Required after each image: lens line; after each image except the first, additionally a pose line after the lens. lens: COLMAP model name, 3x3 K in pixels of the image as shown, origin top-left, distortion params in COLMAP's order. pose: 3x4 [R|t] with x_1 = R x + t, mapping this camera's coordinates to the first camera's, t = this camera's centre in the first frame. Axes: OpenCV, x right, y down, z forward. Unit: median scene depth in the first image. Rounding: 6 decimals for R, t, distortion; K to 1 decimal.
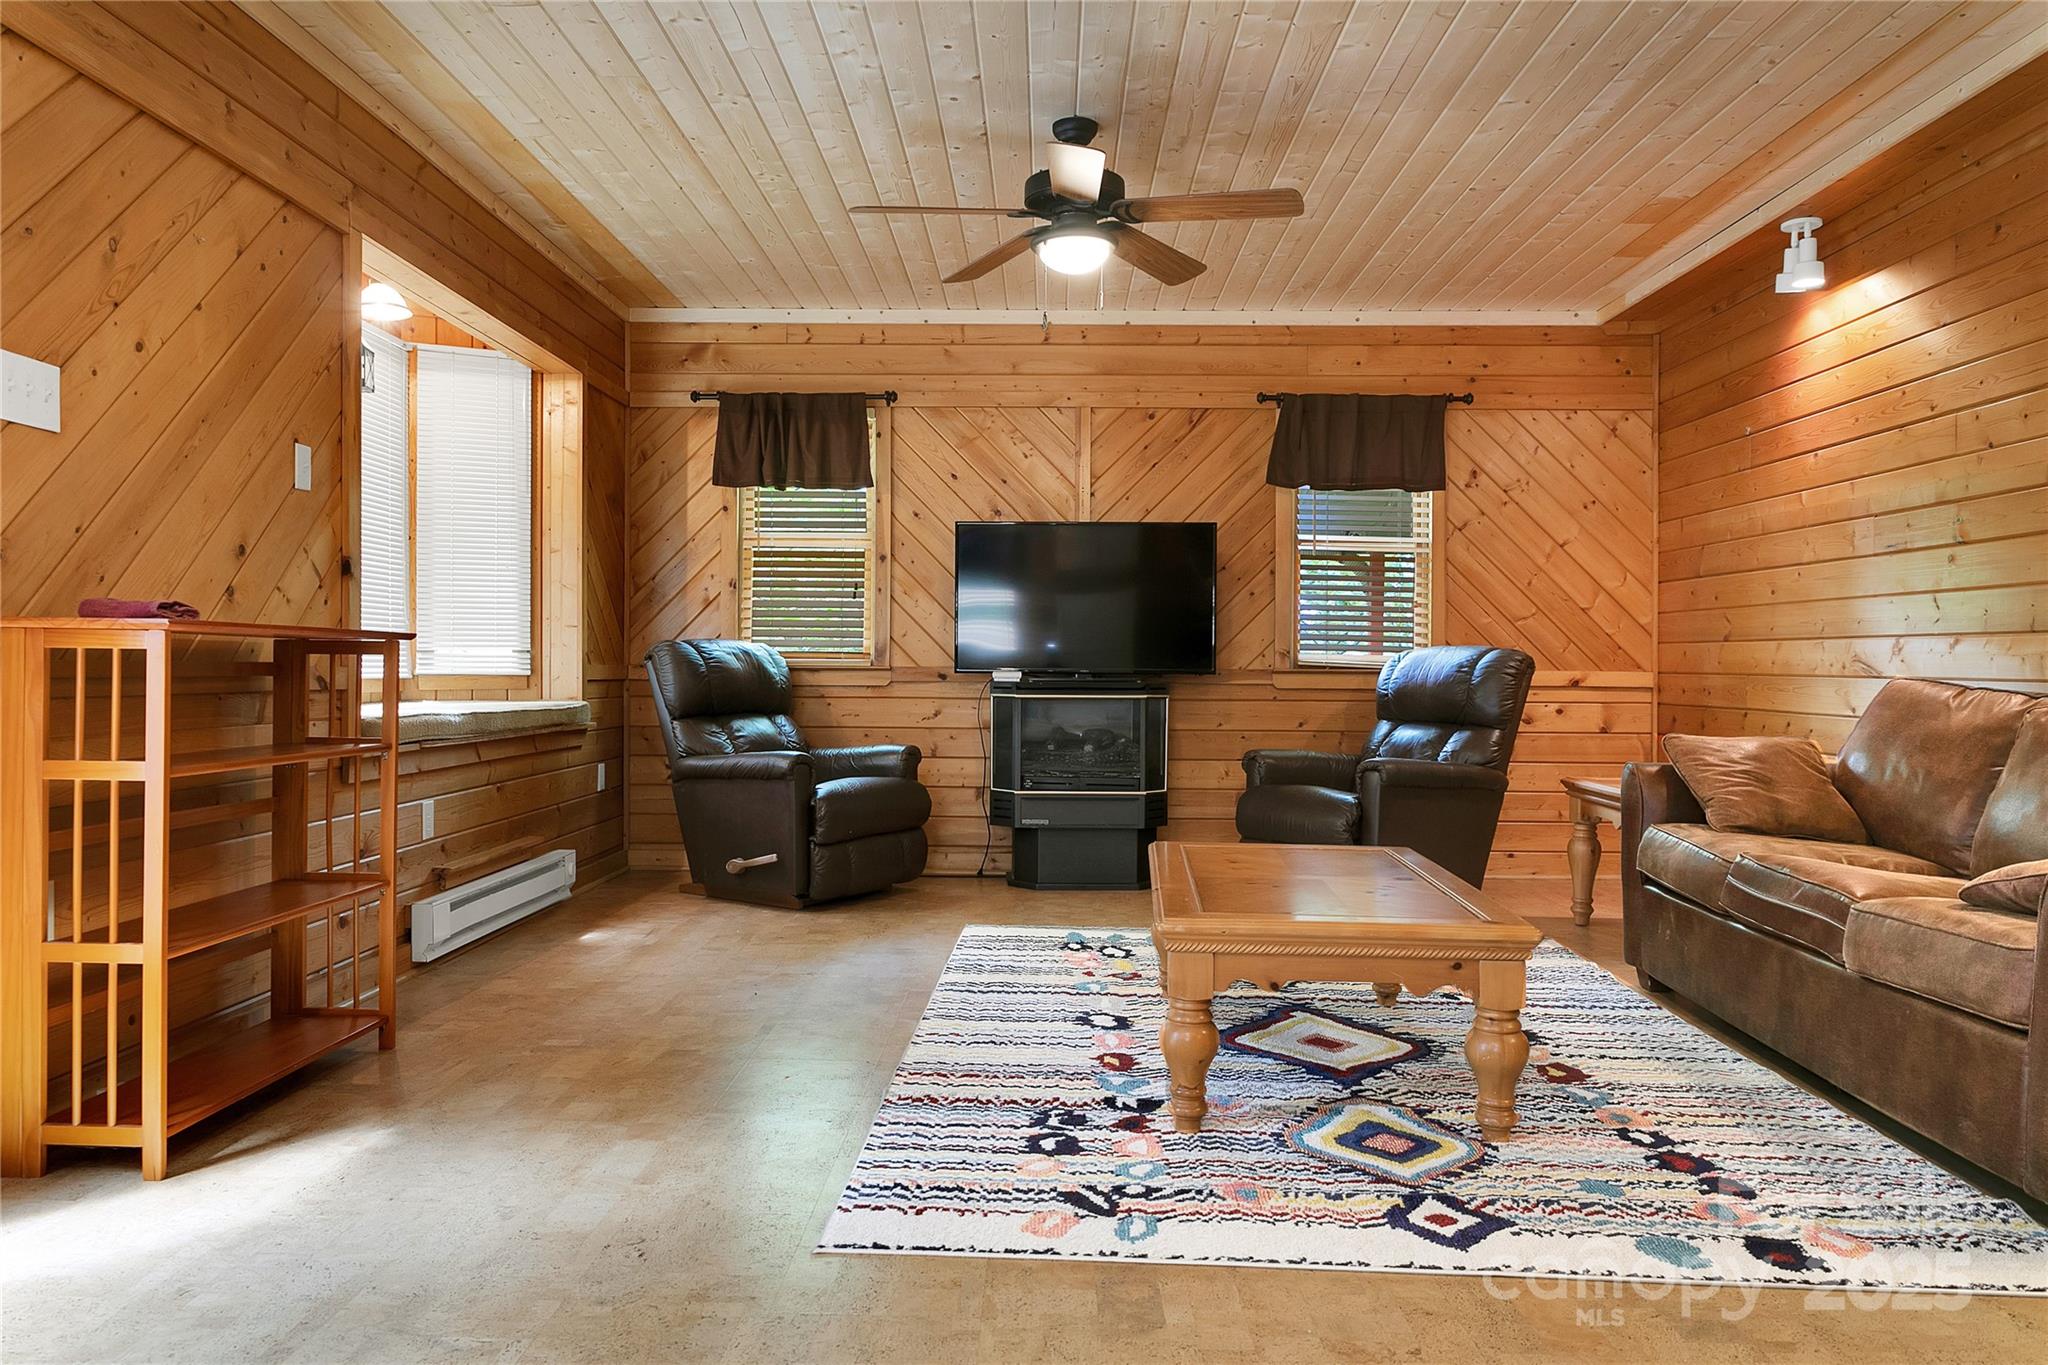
lens RADIAL K [[1365.0, 0, 1011.2], [0, 1365.0, 683.5], [0, 0, 1]] dist [-0.019681, -0.003368]
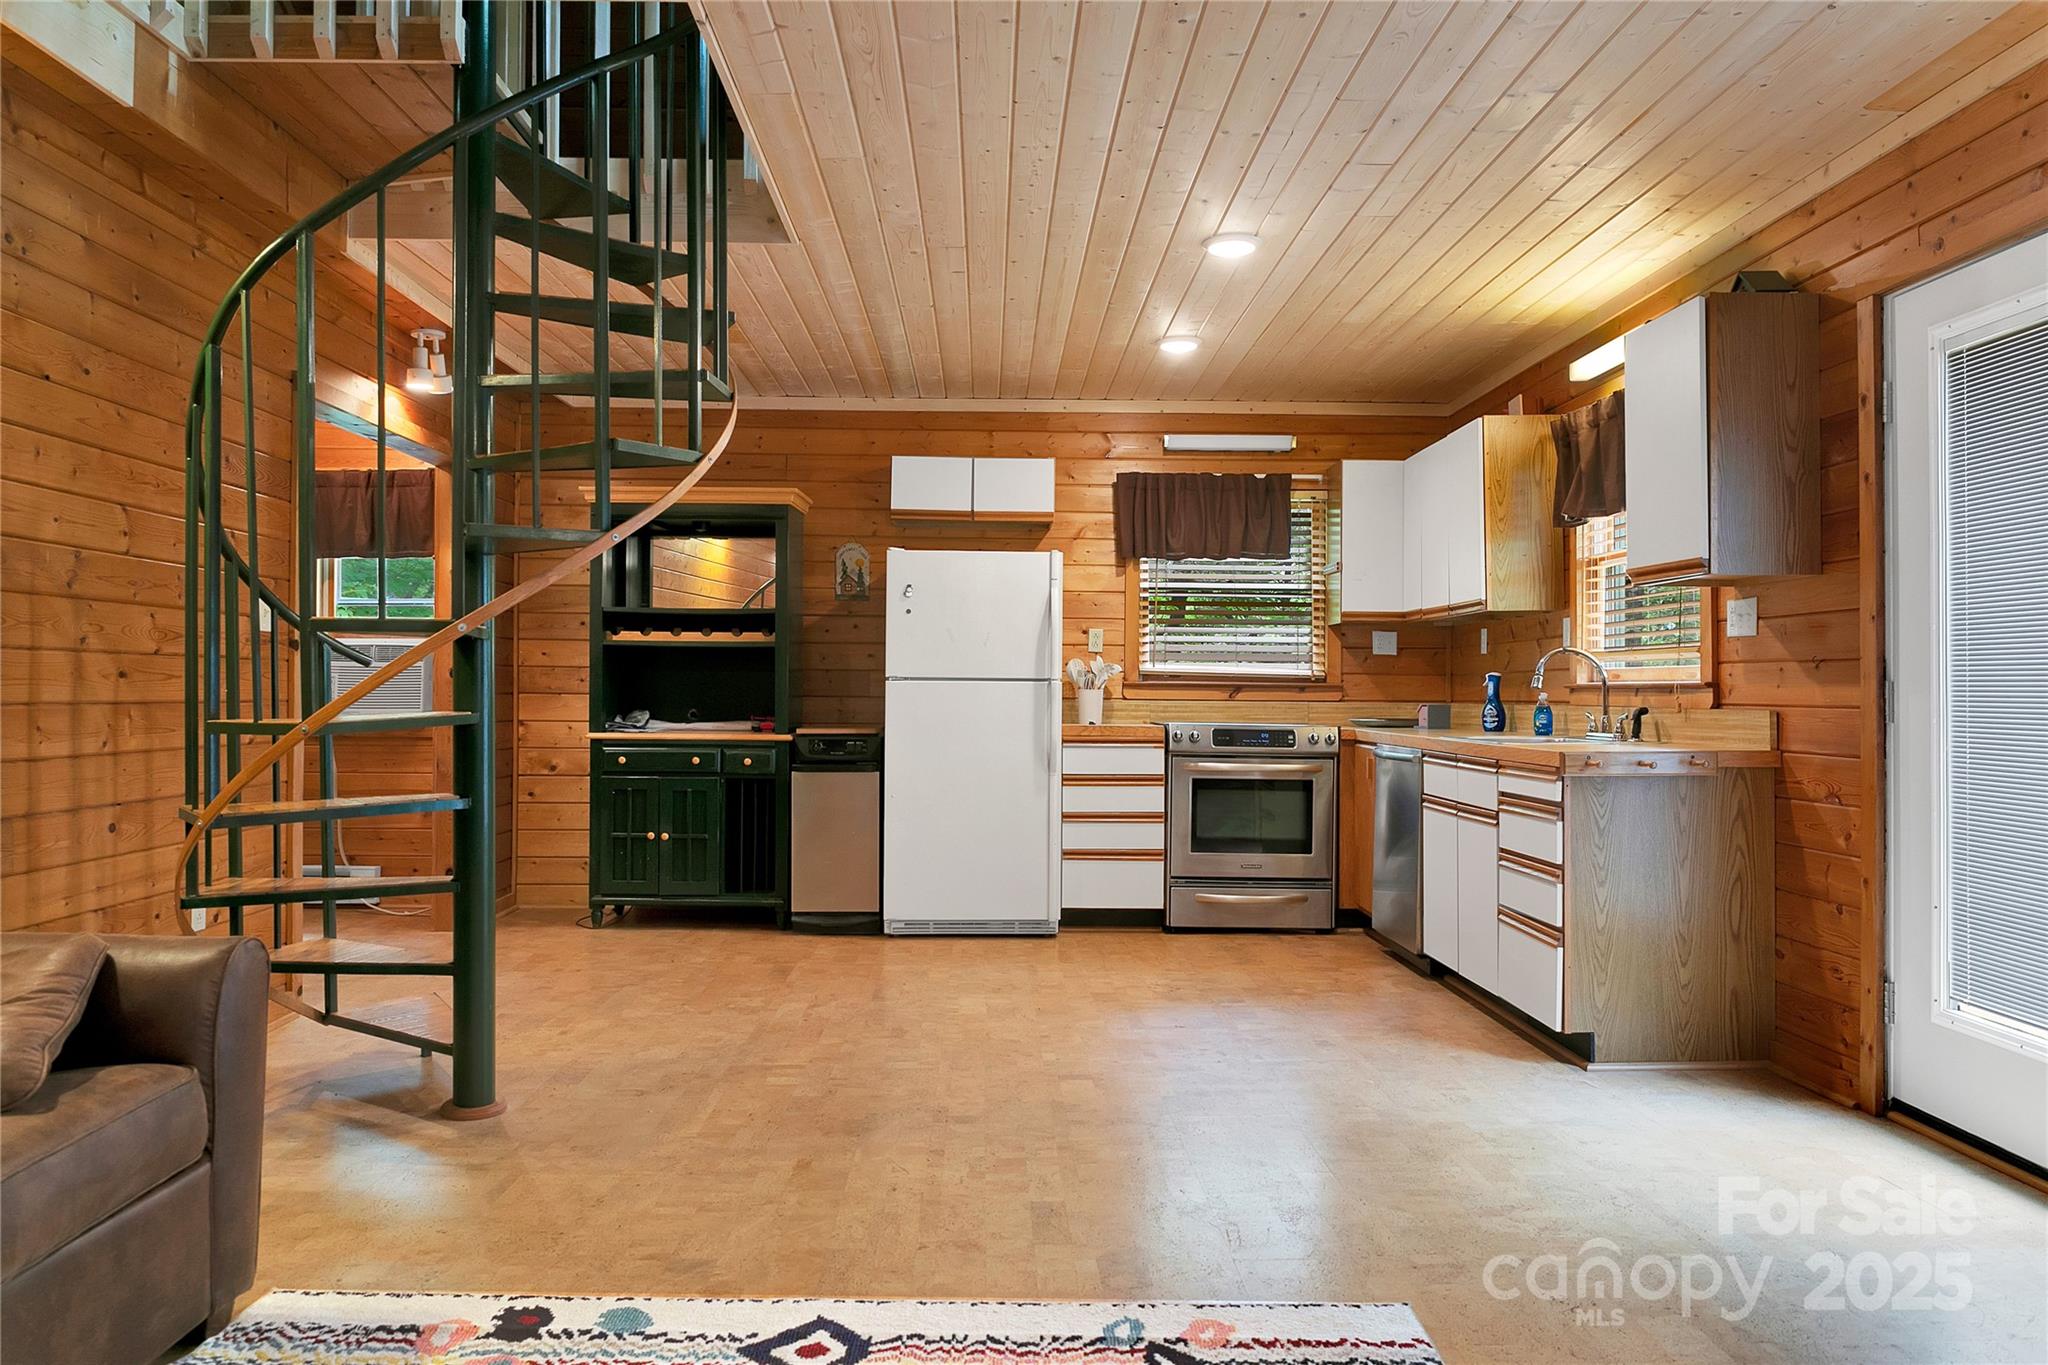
lens RADIAL K [[1365.0, 0, 1031.3], [0, 1365.0, 685.3], [0, 0, 1]] dist [-0.019681, -0.003368]
pose [[-0.997063, -0.011388, -0.075729, 0.111727], [-0.011690, 0.999925, 0.003551, -0.040233], [0.075683, 0.004426, -0.997122, 0.920219]]
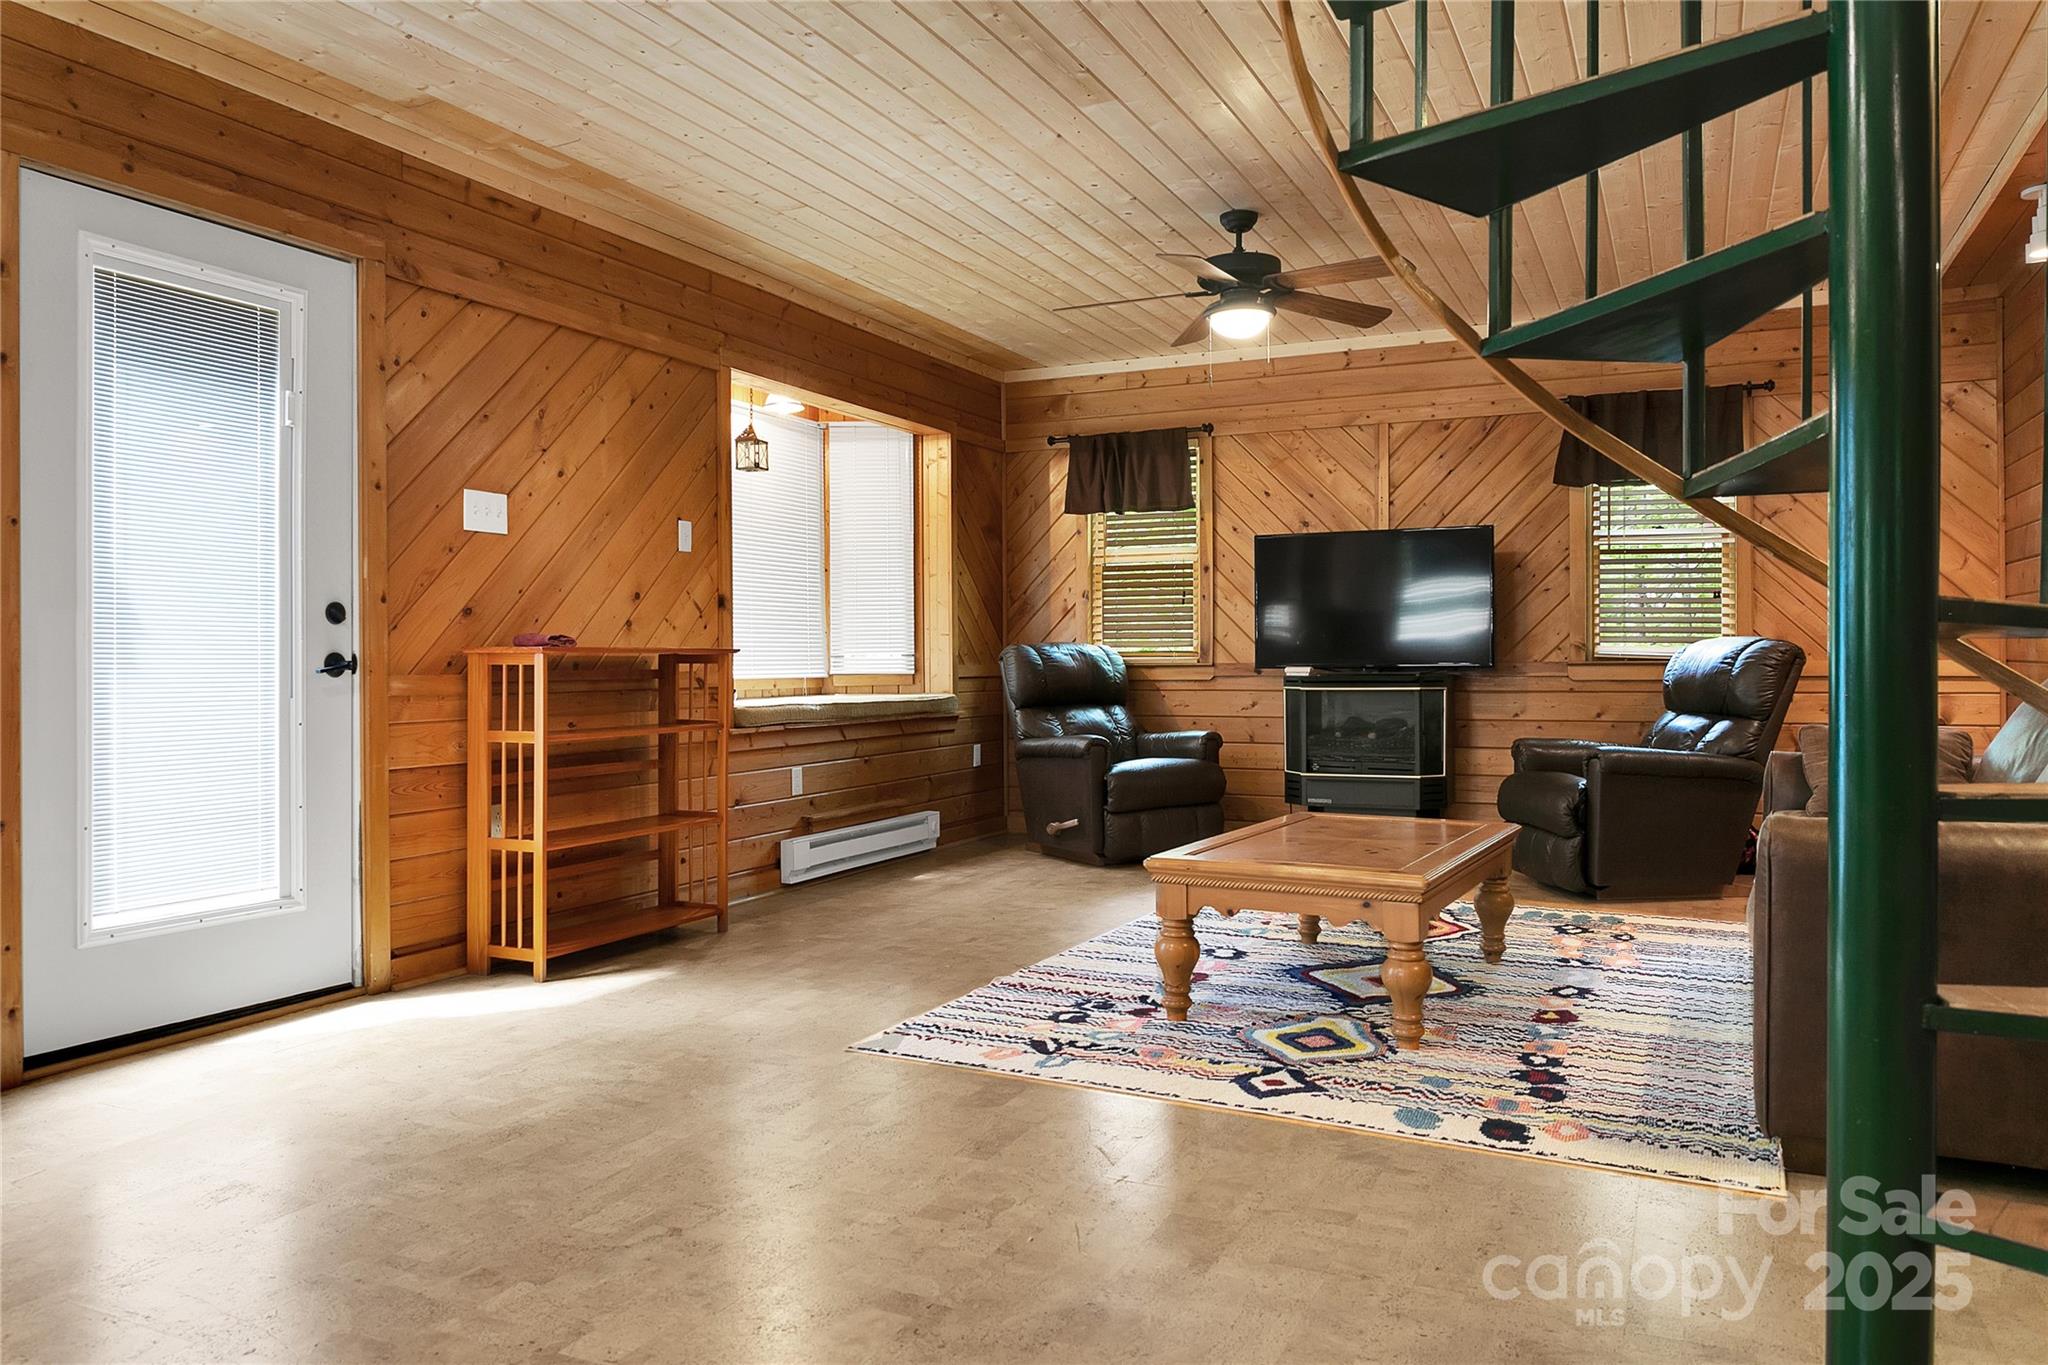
lens RADIAL K [[1365.0, 0, 1021.5], [0, 1365.0, 669.9], [0, 0, 1]] dist [-0.019681, -0.003368]
pose [[0.916533, -0.009745, -0.399840, 0.292400], [0.008356, 0.999951, -0.005216, -0.002743], [0.399872, 0.001440, 0.916570, -0.151748]]
